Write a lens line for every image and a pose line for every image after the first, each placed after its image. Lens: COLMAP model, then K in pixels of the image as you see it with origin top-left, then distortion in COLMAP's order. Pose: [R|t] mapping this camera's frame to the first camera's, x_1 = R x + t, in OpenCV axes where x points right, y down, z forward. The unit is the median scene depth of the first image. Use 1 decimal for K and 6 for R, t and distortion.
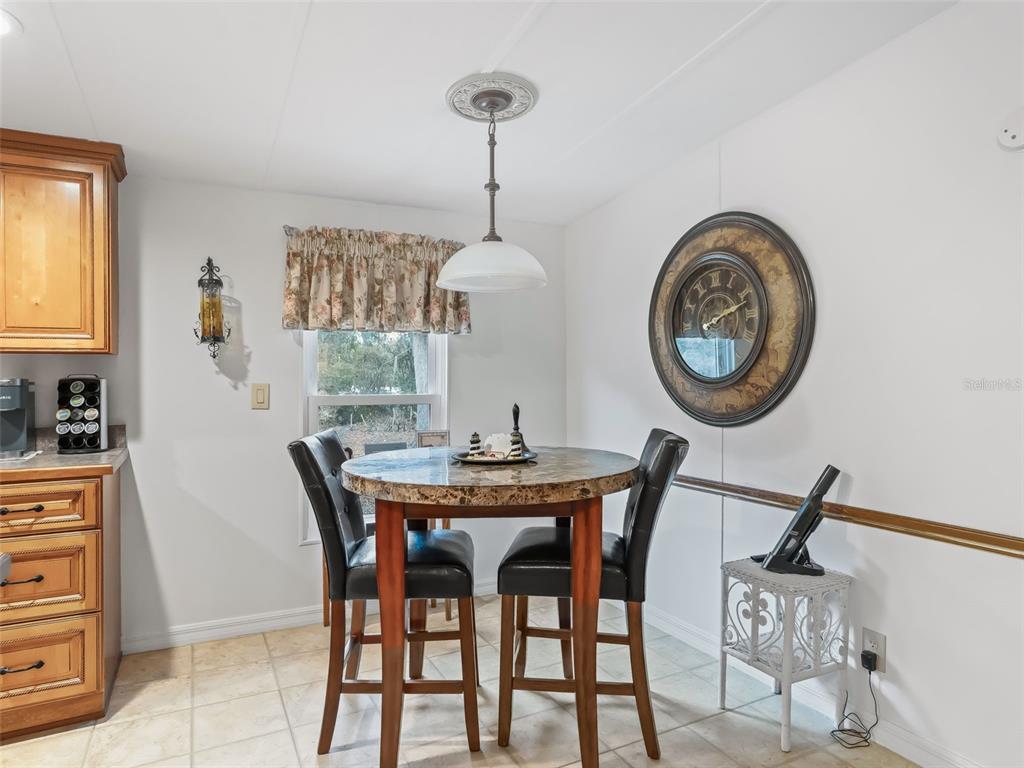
lens RADIAL K [[615.8, 0, 506.1], [0, 615.8, 381.3], [0, 0, 1]] dist [-0.015558, 0.000139]
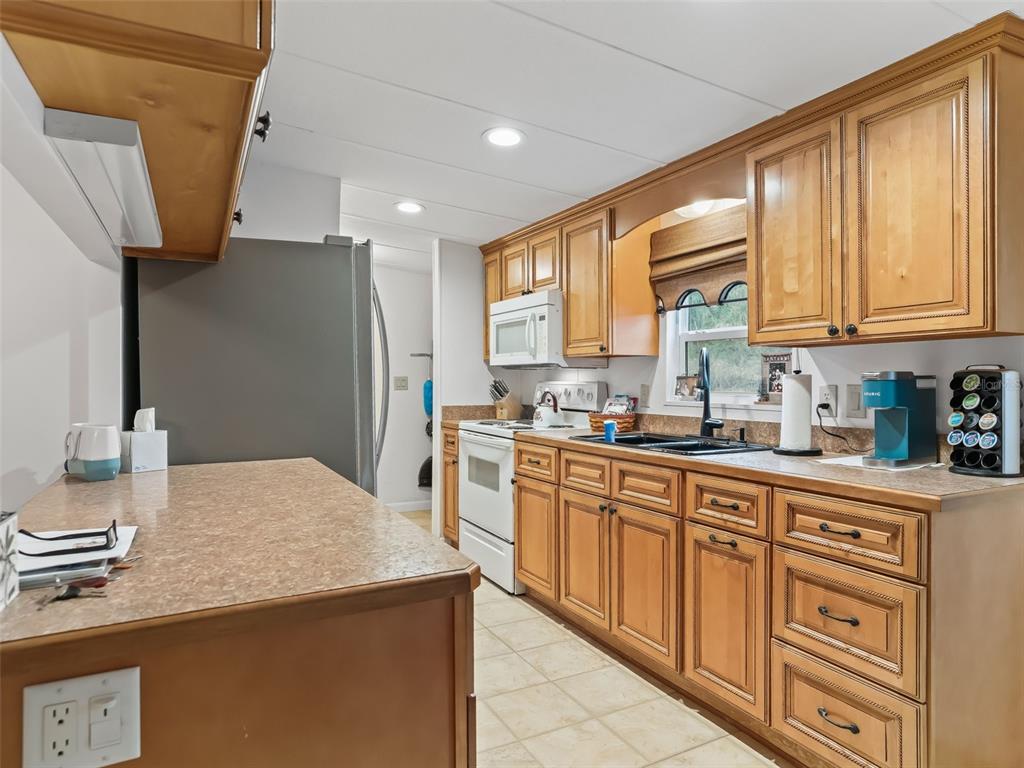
lens RADIAL K [[624.7, 0, 512.7], [0, 624.7, 386.0], [0, 0, 1]] dist [-0.005286, -0.001181]
pose [[0.003832, 0.013815, -0.999897, 0.036971], [0.001629, 0.999903, 0.013821, 0.002738], [0.999991, -0.001681, 0.003809, 0.486905]]
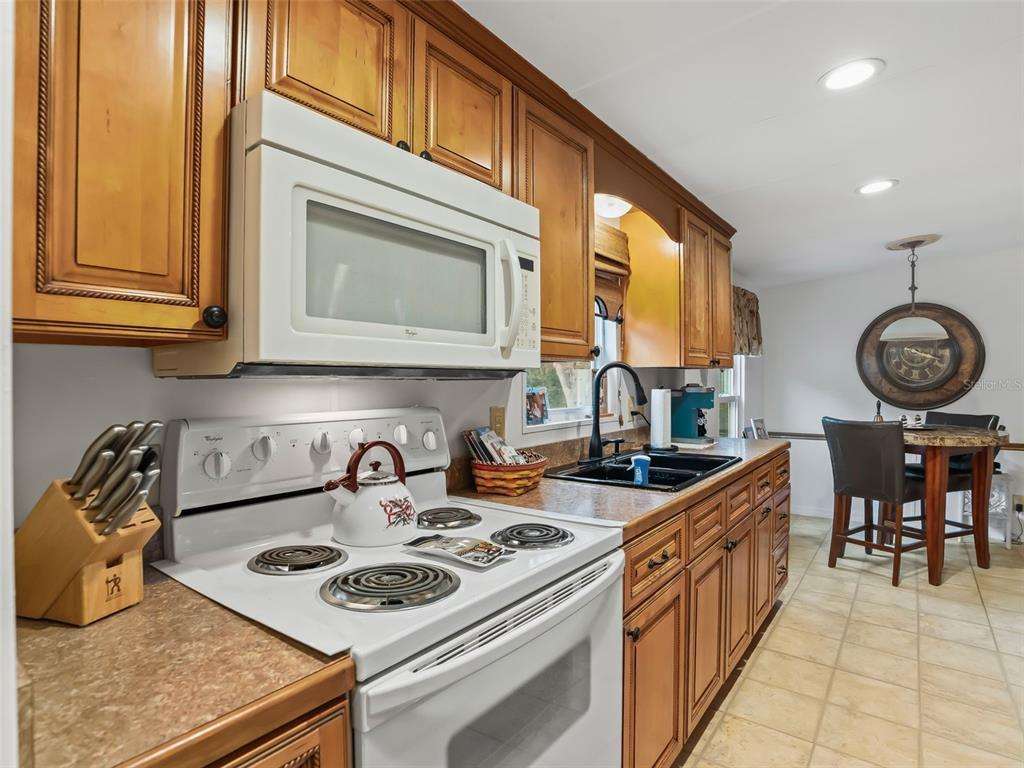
lens RADIAL K [[550.5, 0, 514.6], [0, 550.5, 384.2], [0, 0, 1]] dist [-0.023283, -0.000430]
pose [[0.890692, 0.000224, 0.454607, -1.793542], [-0.002784, 0.999984, 0.004960, -0.017840], [-0.454598, -0.005684, 0.890678, 0.041589]]
